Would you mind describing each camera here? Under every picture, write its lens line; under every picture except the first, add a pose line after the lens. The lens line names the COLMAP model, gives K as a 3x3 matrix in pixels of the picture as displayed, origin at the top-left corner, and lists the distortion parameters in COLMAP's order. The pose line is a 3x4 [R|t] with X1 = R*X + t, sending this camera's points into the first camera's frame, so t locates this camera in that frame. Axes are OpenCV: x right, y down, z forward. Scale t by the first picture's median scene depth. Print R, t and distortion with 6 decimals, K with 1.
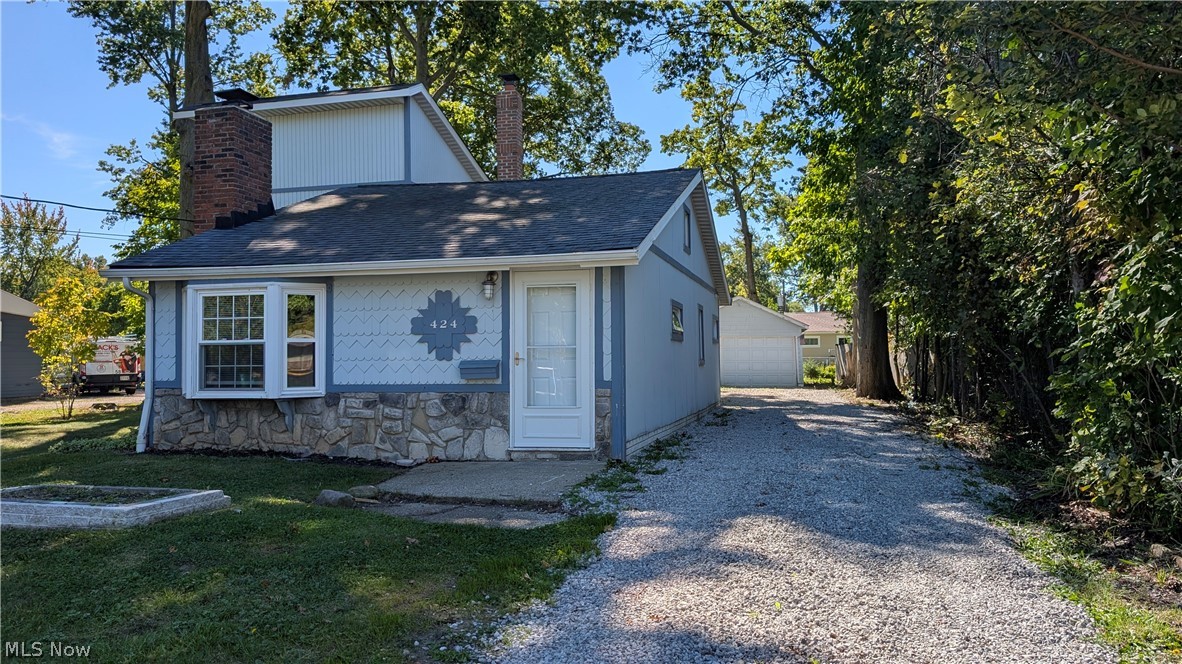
lens RADIAL K [[881.9, 0, 590.8], [0, 881.9, 311.5], [0, 0, 1]] dist [0.058767, -0.099477]
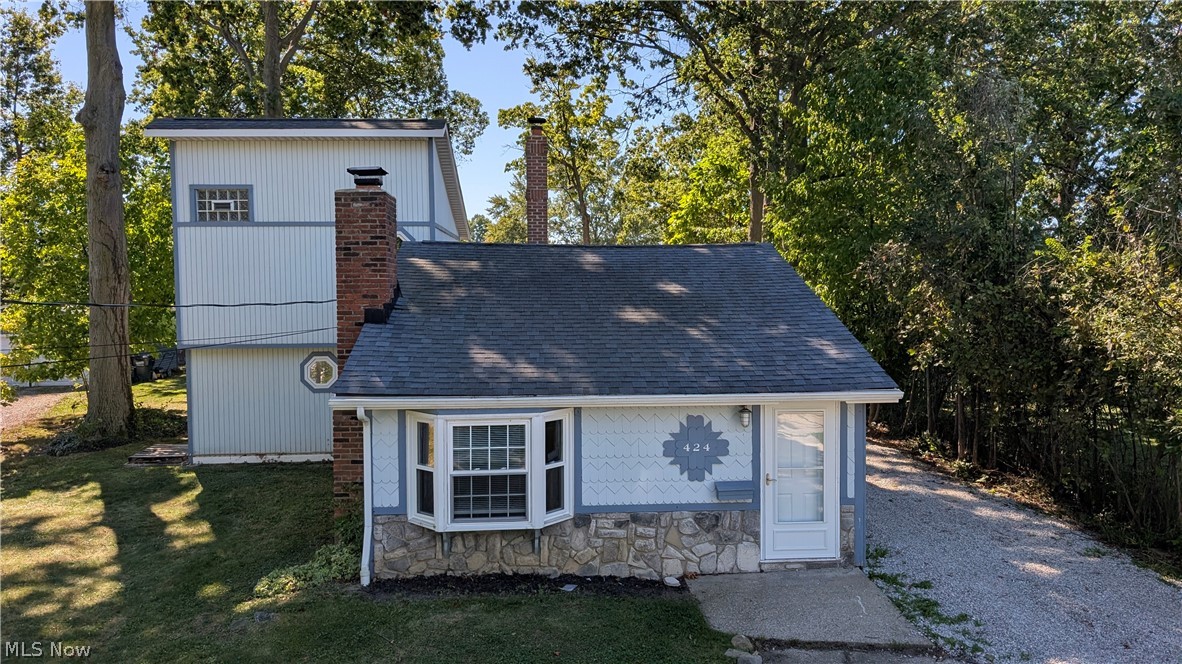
lens RADIAL K [[876.3, 0, 592.4], [0, 876.3, 312.6], [0, 0, 1]] dist [0.110919, -0.098597]
pose [[0.948121, -0.006625, 0.317841, -0.610259], [-0.019206, 0.996763, 0.078068, -0.223890], [-0.317330, -0.080122, 0.944925, 0.049199]]
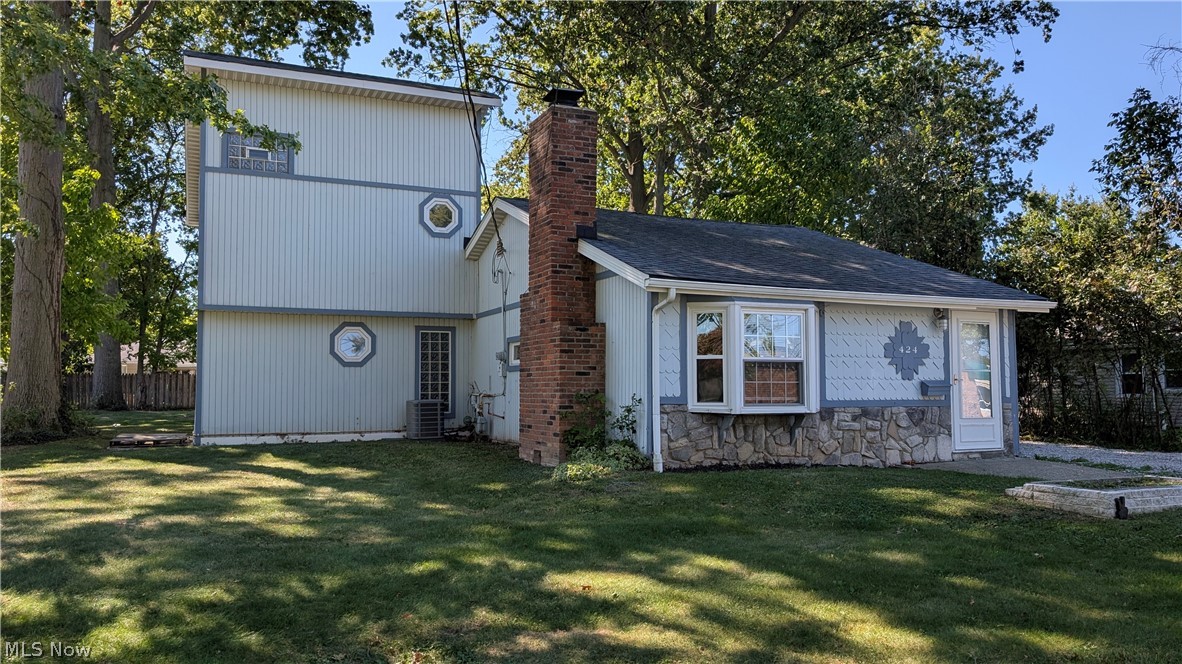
lens RADIAL K [[869.2, 0, 591.0], [0, 869.2, 332.0], [0, 0, 1]] dist [0.095692, -0.096520]
pose [[0.771829, 0.048031, 0.634013, -1.230505], [-0.039983, 0.998836, -0.026995, 0.038776], [-0.634572, -0.004514, 0.772851, 0.345709]]
